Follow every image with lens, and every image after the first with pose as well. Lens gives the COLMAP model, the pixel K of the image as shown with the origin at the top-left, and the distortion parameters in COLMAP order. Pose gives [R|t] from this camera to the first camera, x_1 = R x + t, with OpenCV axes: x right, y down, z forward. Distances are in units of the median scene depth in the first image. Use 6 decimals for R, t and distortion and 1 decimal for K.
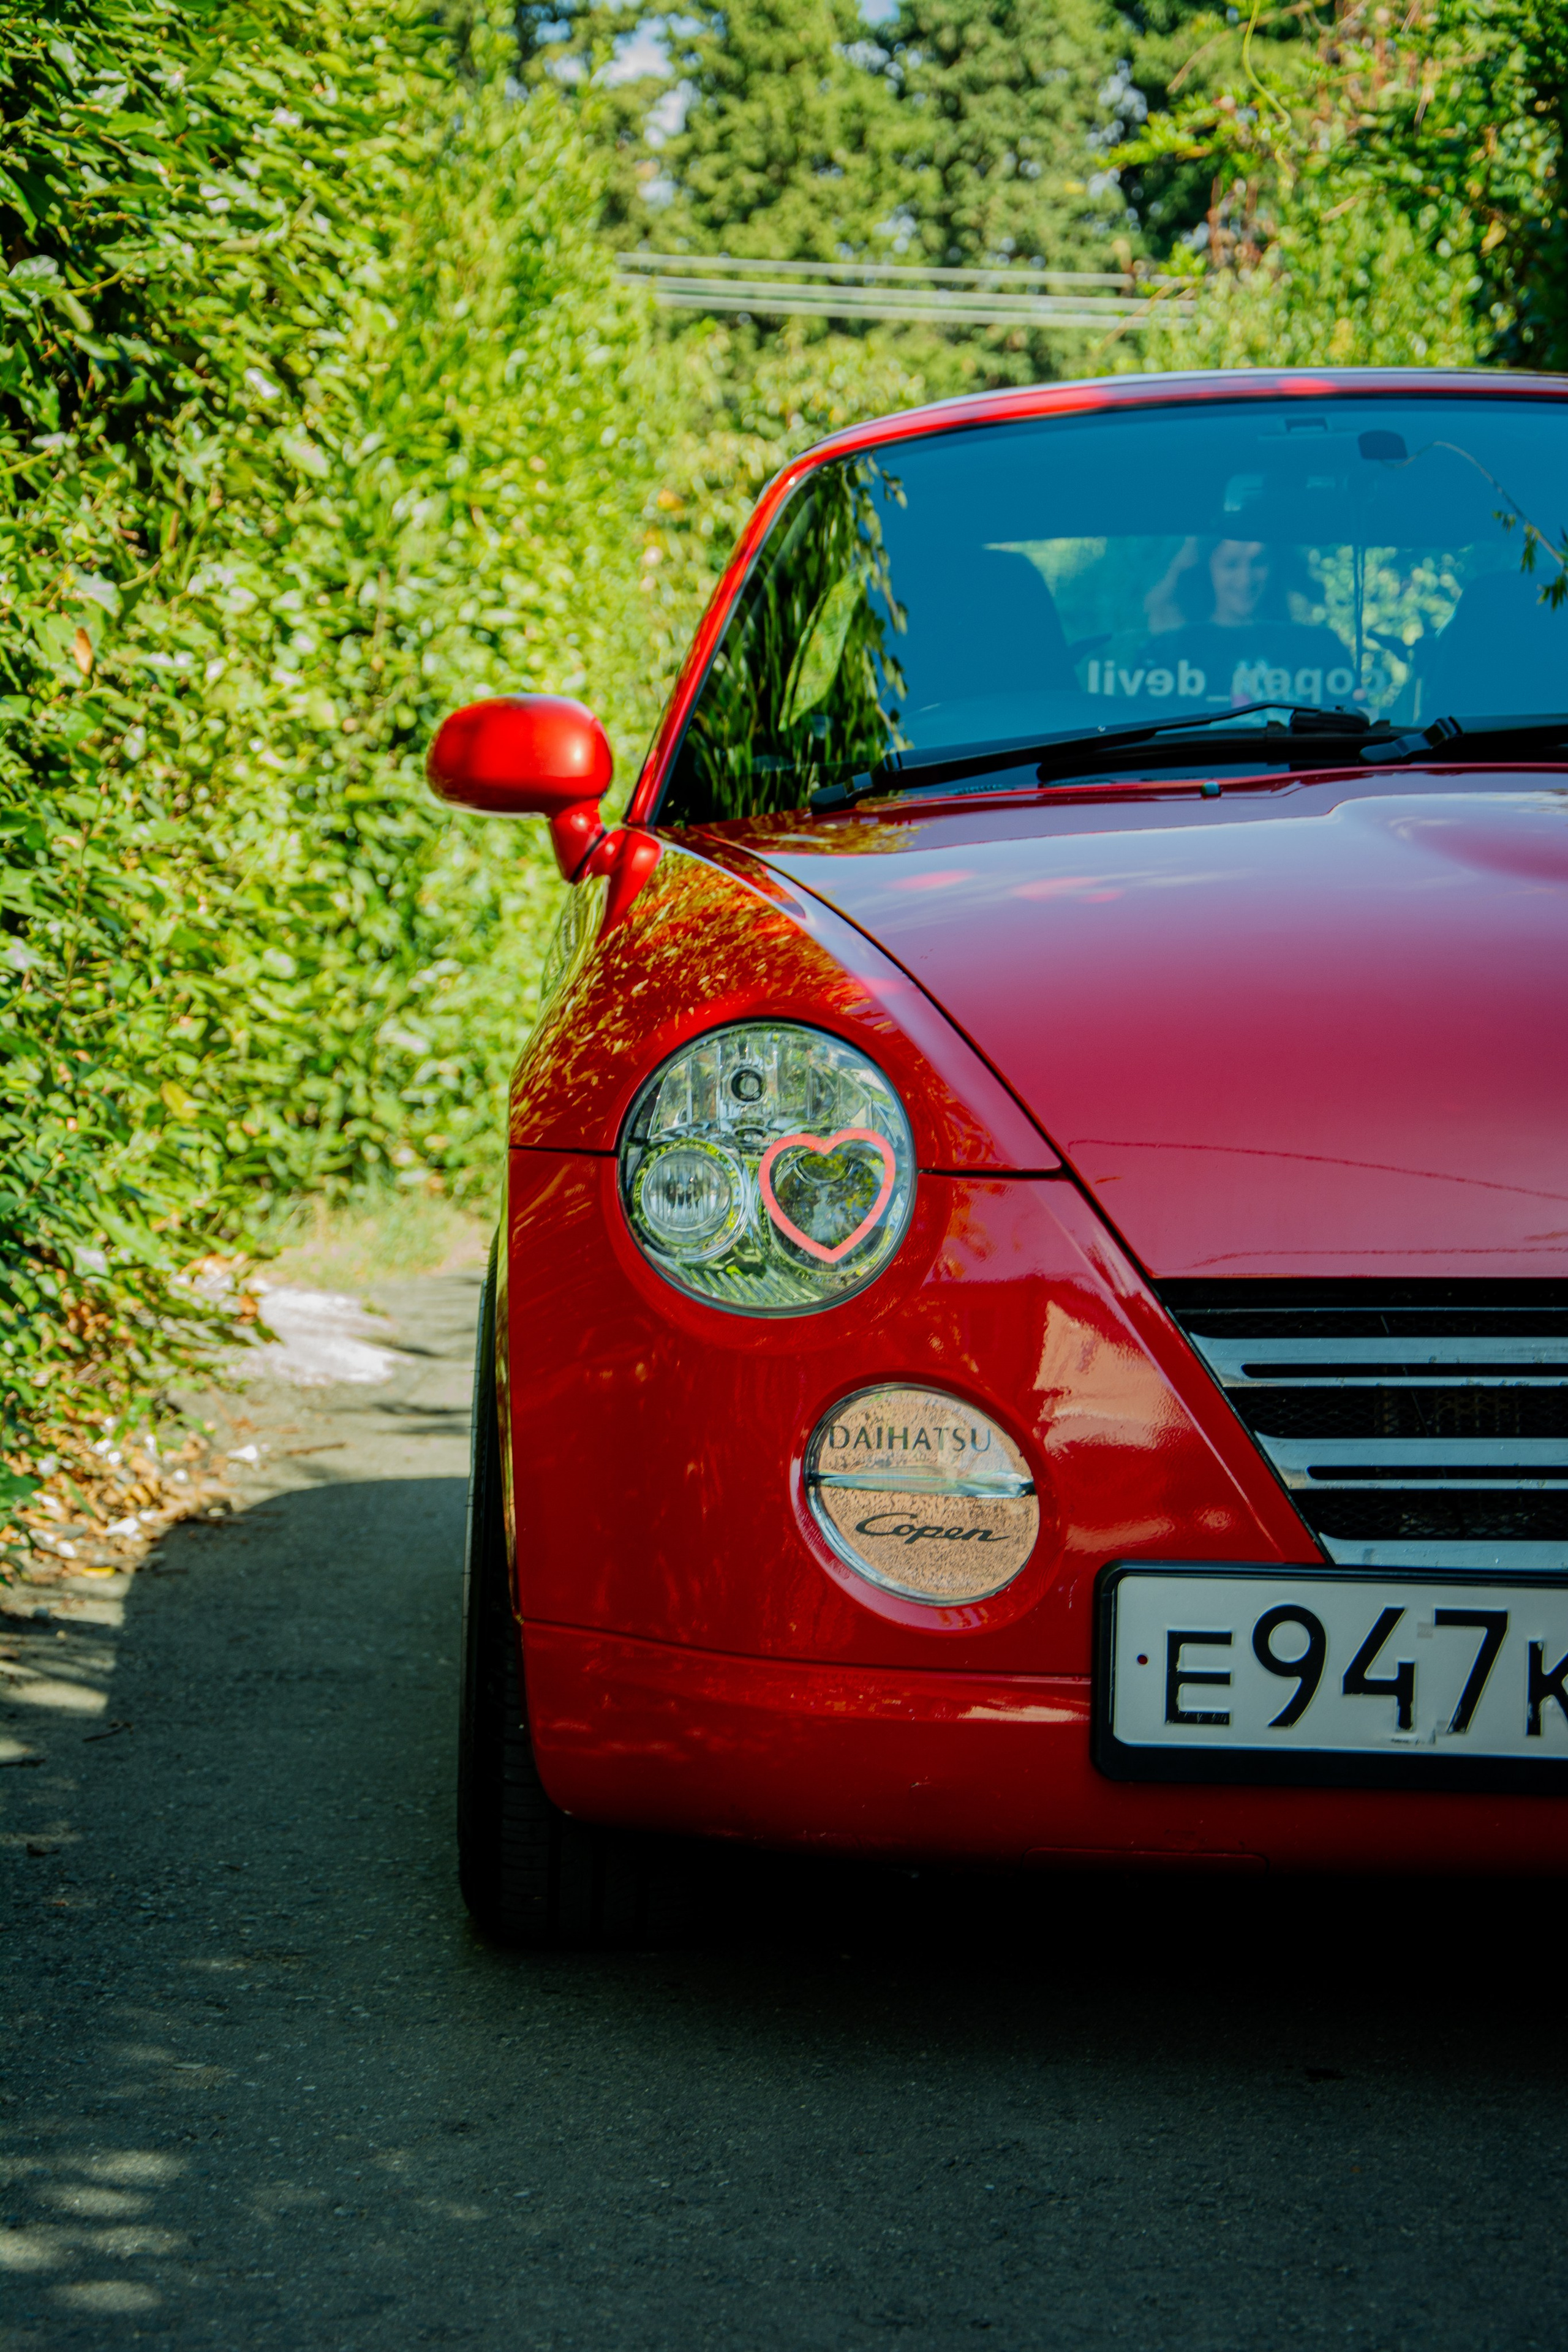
lens RADIAL K [[5192.2, 0, 783.6], [0, 5192.2, 1205.9], [0, 0, 1]] dist [0.495190, 0.147623]
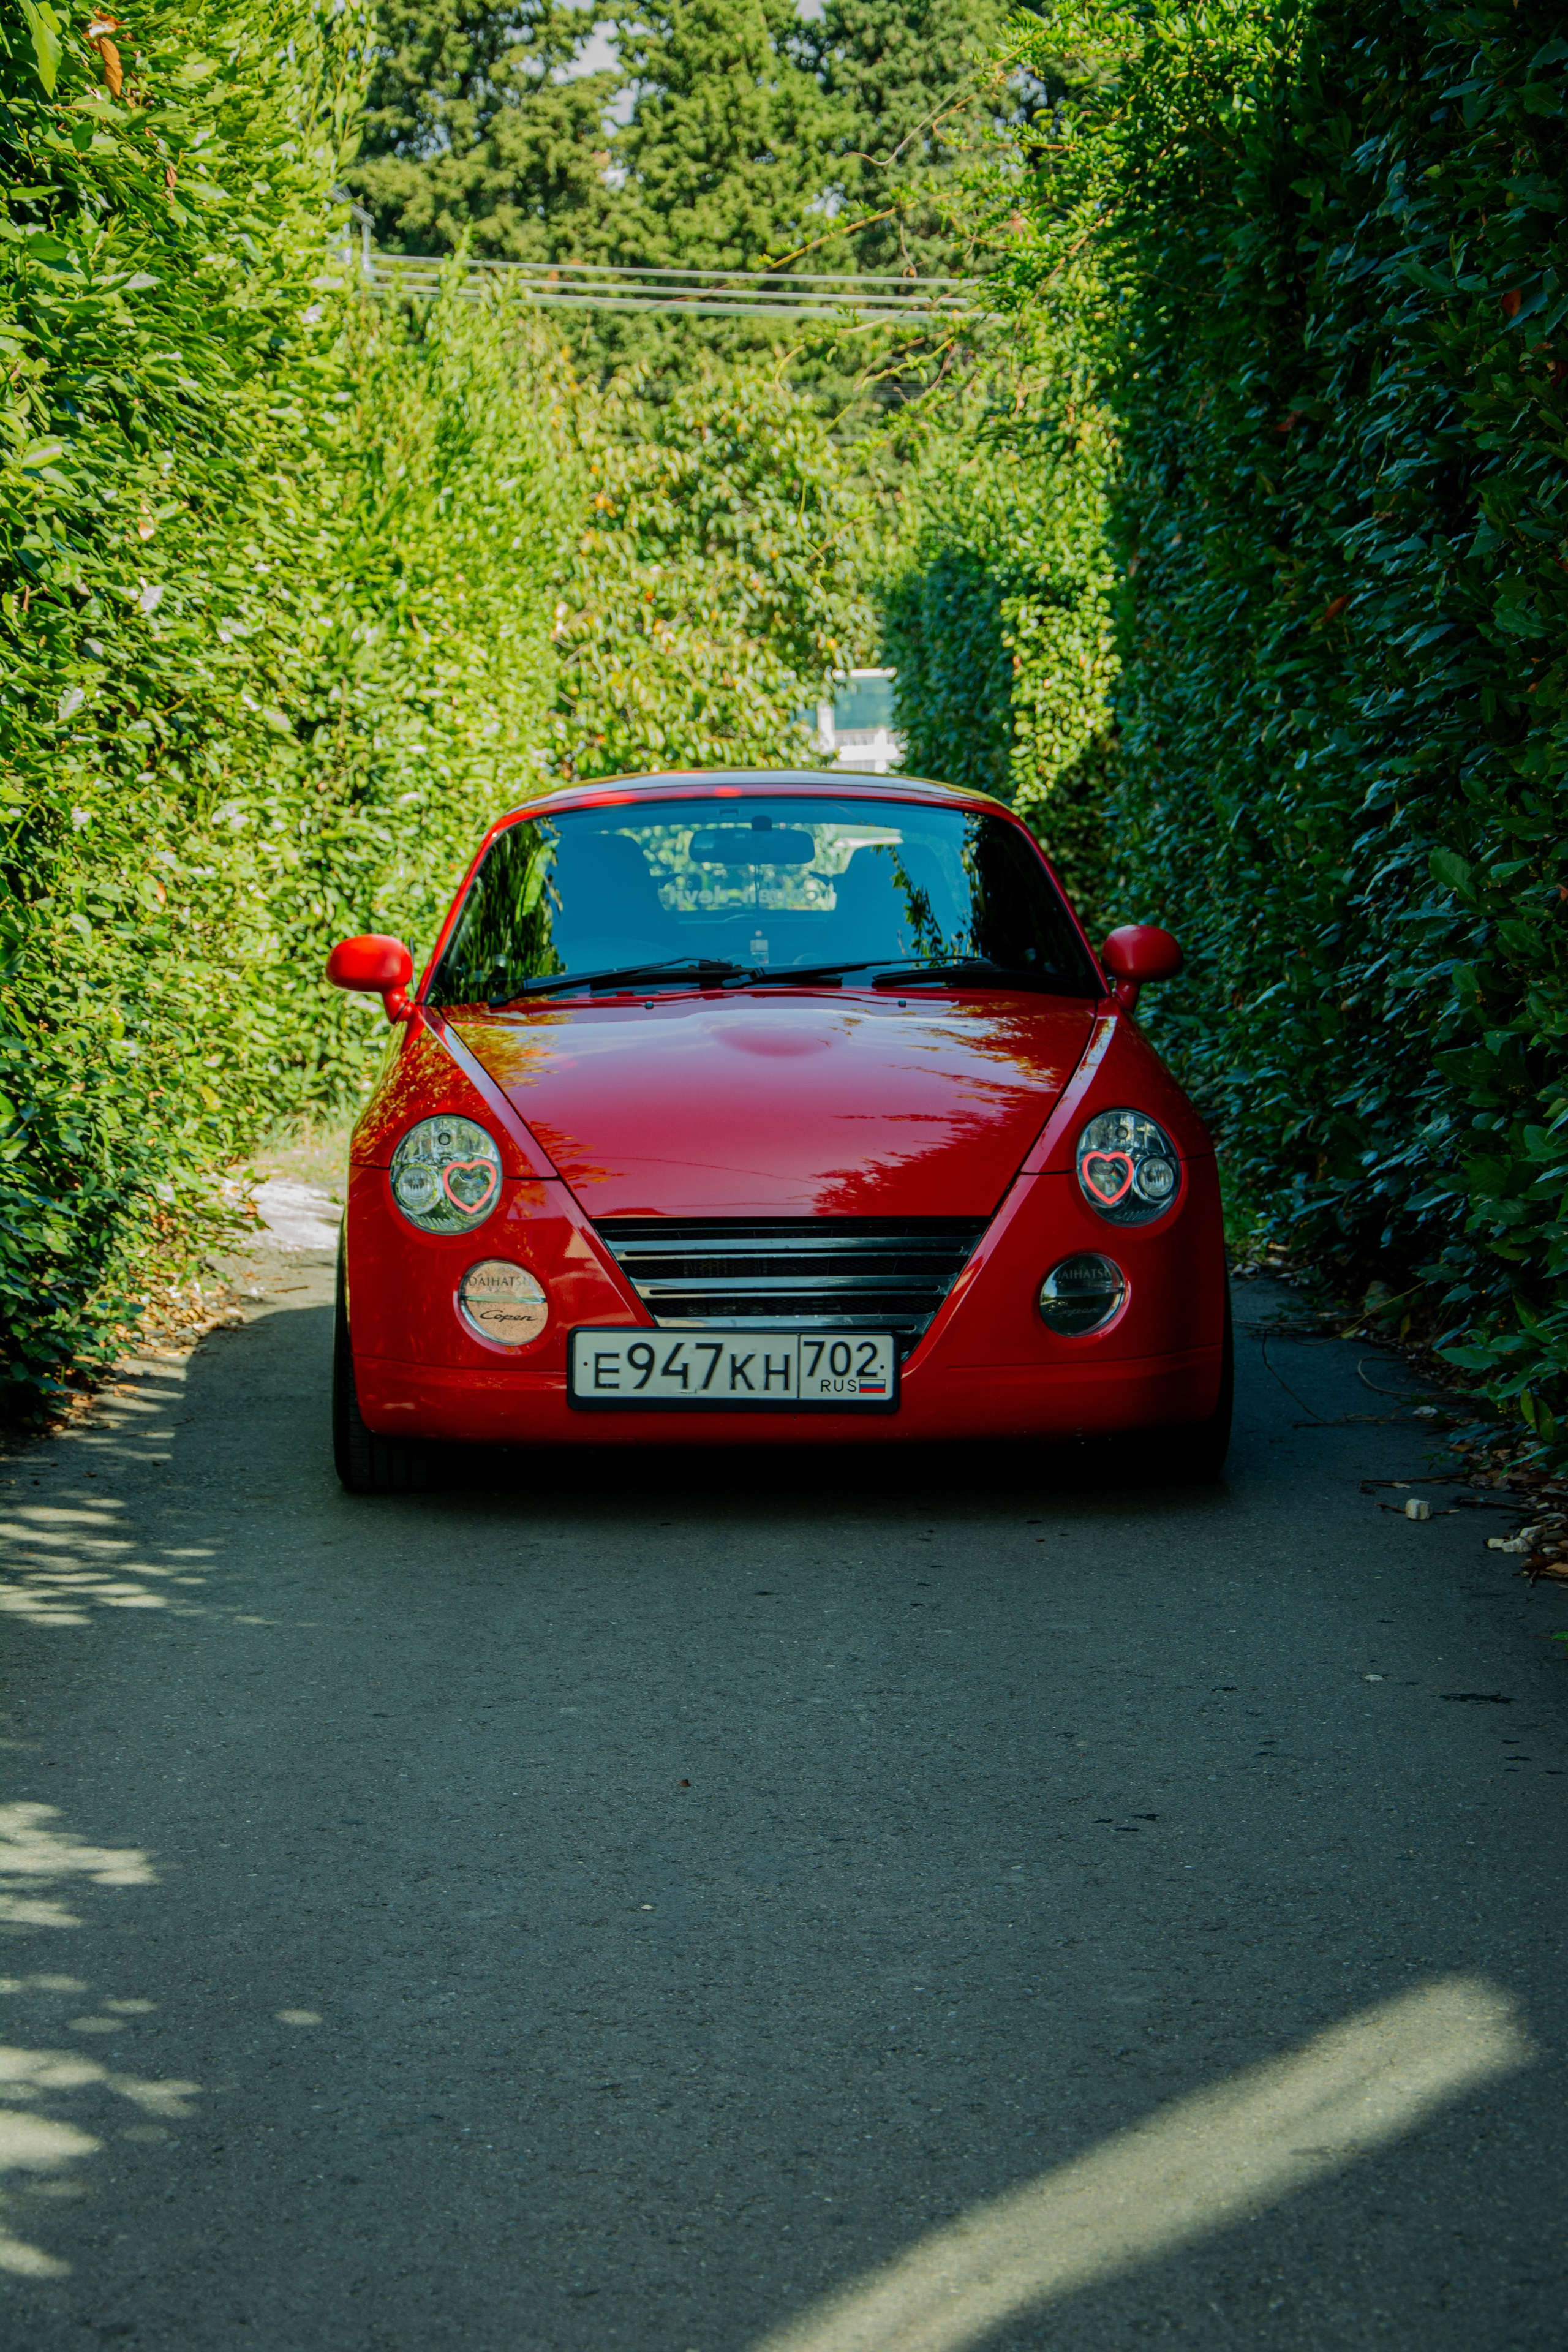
lens RADIAL K [[5209.7, 0, 784.0], [0, 5209.7, 1176.0], [0, 0, 1]] dist [0.545440, 0.480435]
pose [[0.999926, -0.011000, -0.005099, 0.050028], [0.011126, 0.999617, 0.025354, -0.020022], [0.004818, -0.025409, 0.999666, -0.443594]]
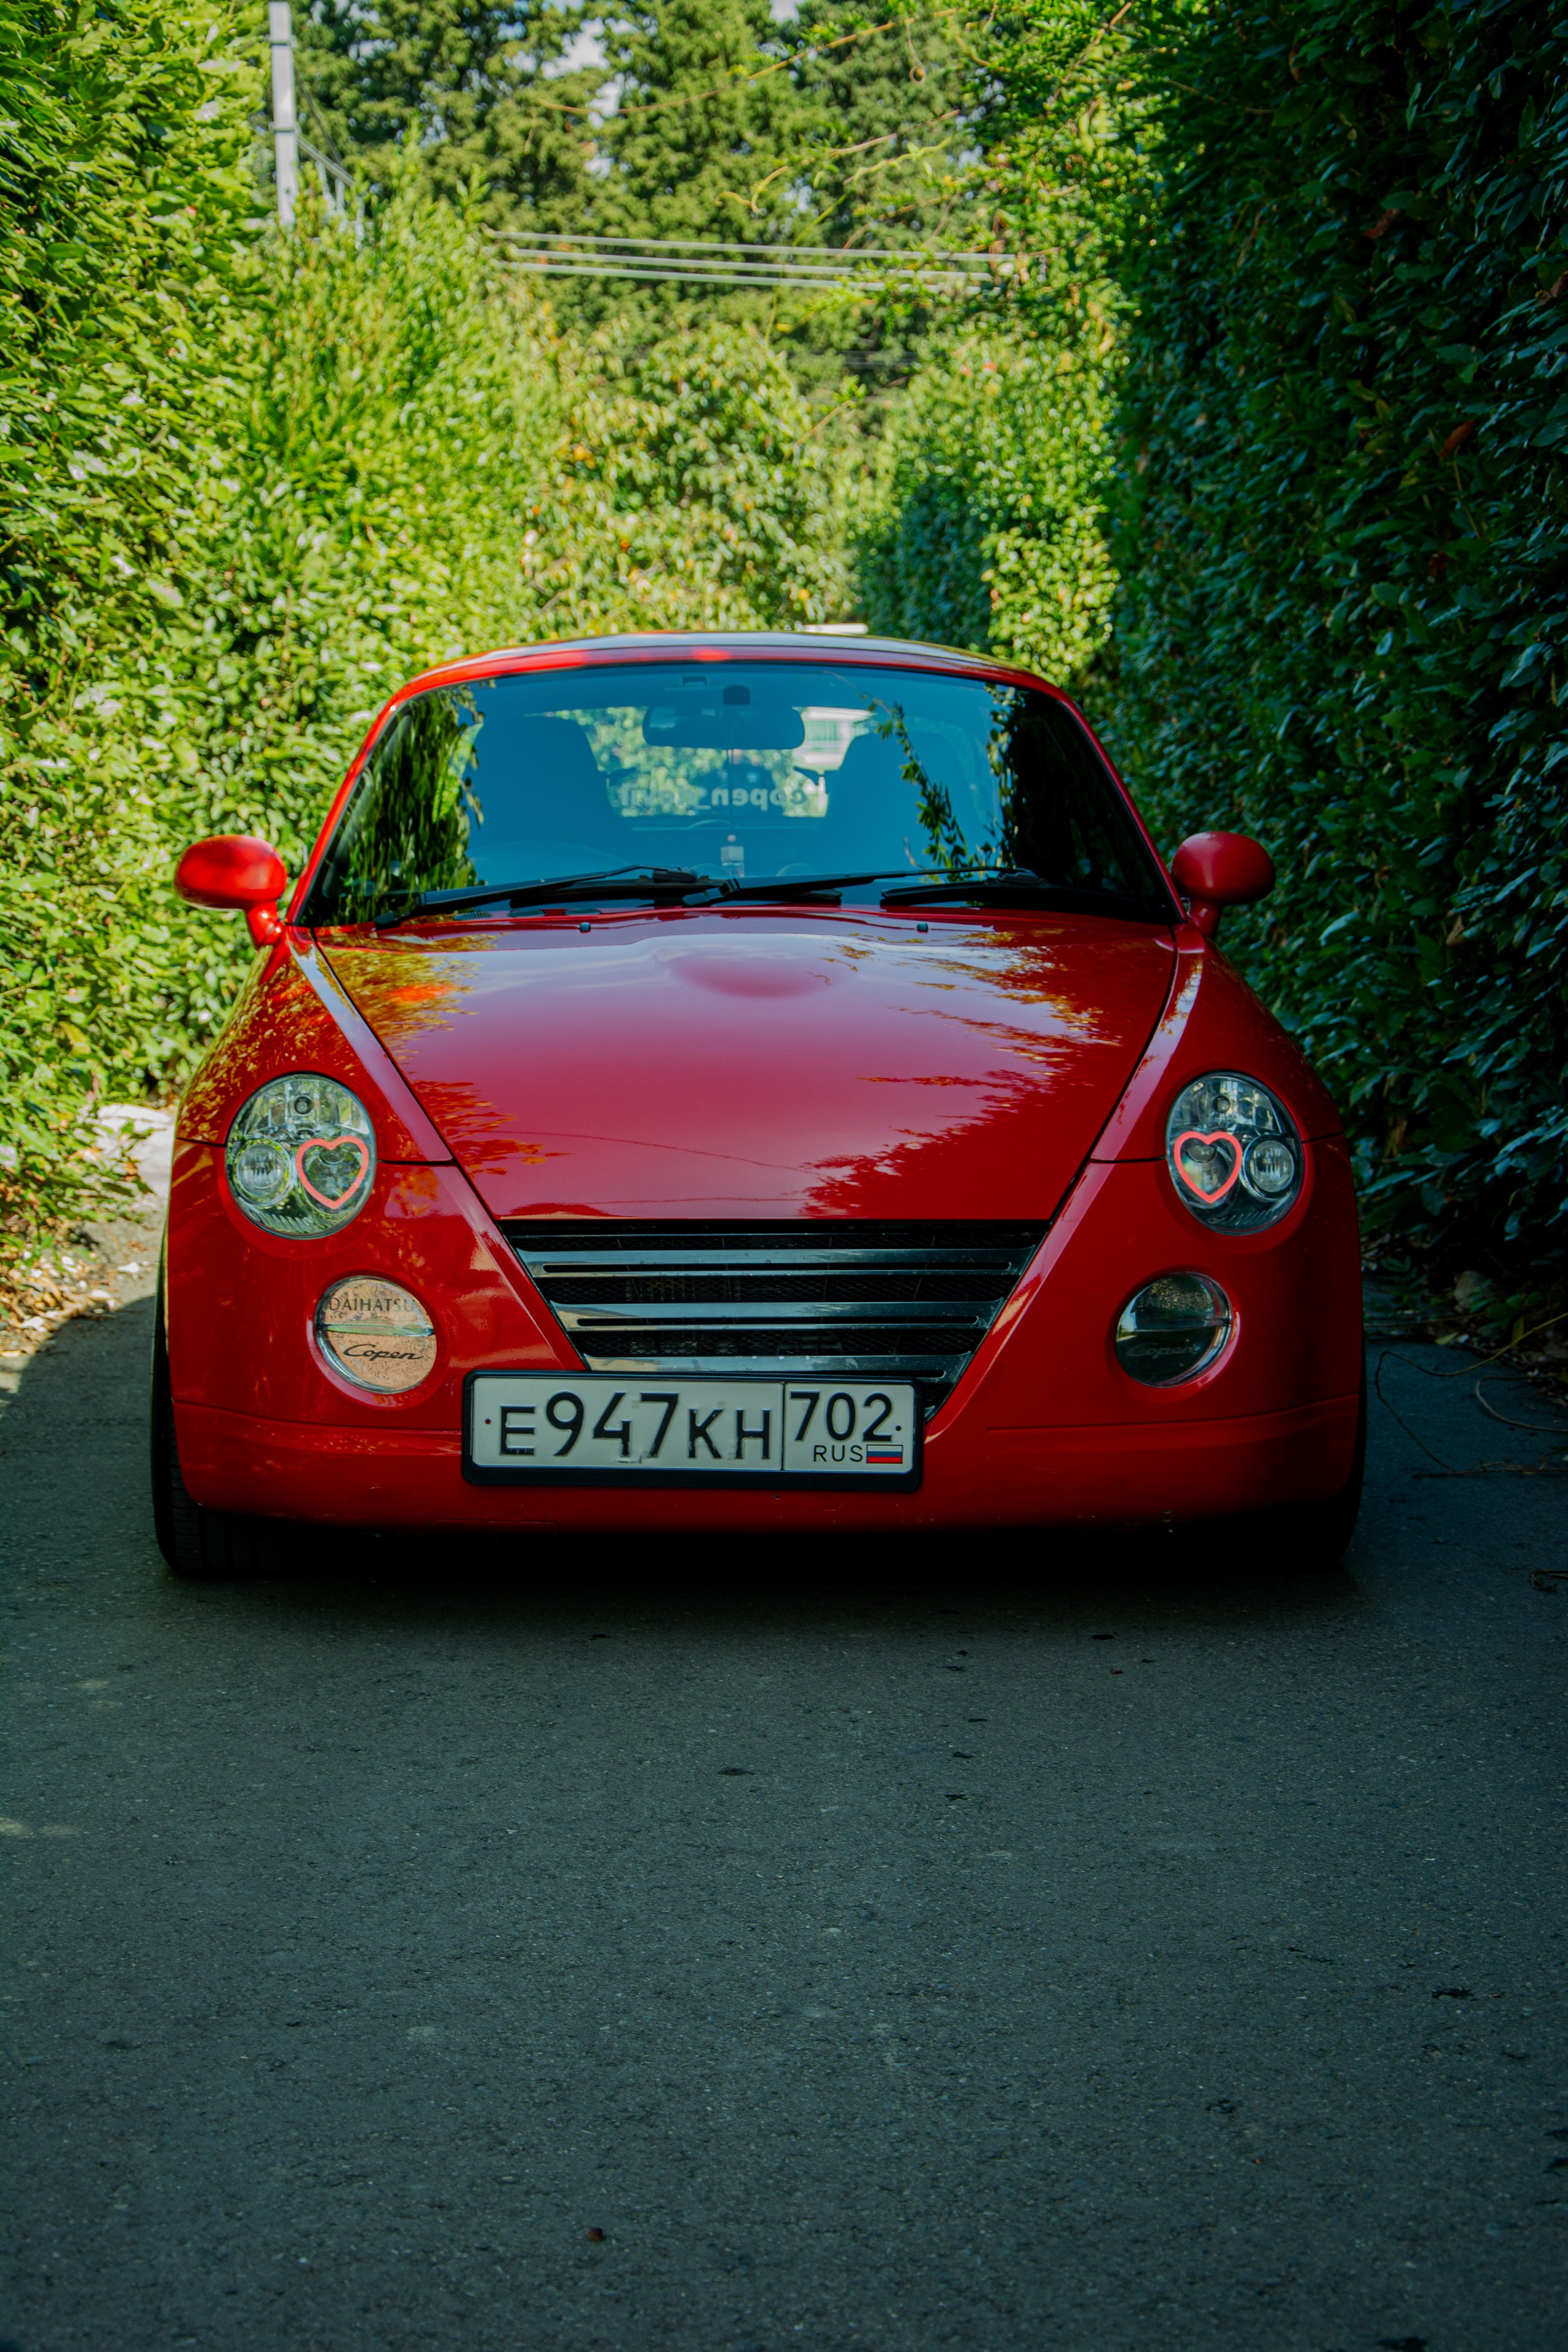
lens RADIAL K [[4497.6, 0, 786.2], [0, 4497.6, 1186.9], [0, 0, 1]] dist [0.391948, 0.193459]
pose [[0.999991, -0.003243, 0.002760, 0.047242], [0.003115, 0.998973, 0.045197, -0.019703], [-0.002904, -0.045188, 0.998974, -0.173139]]
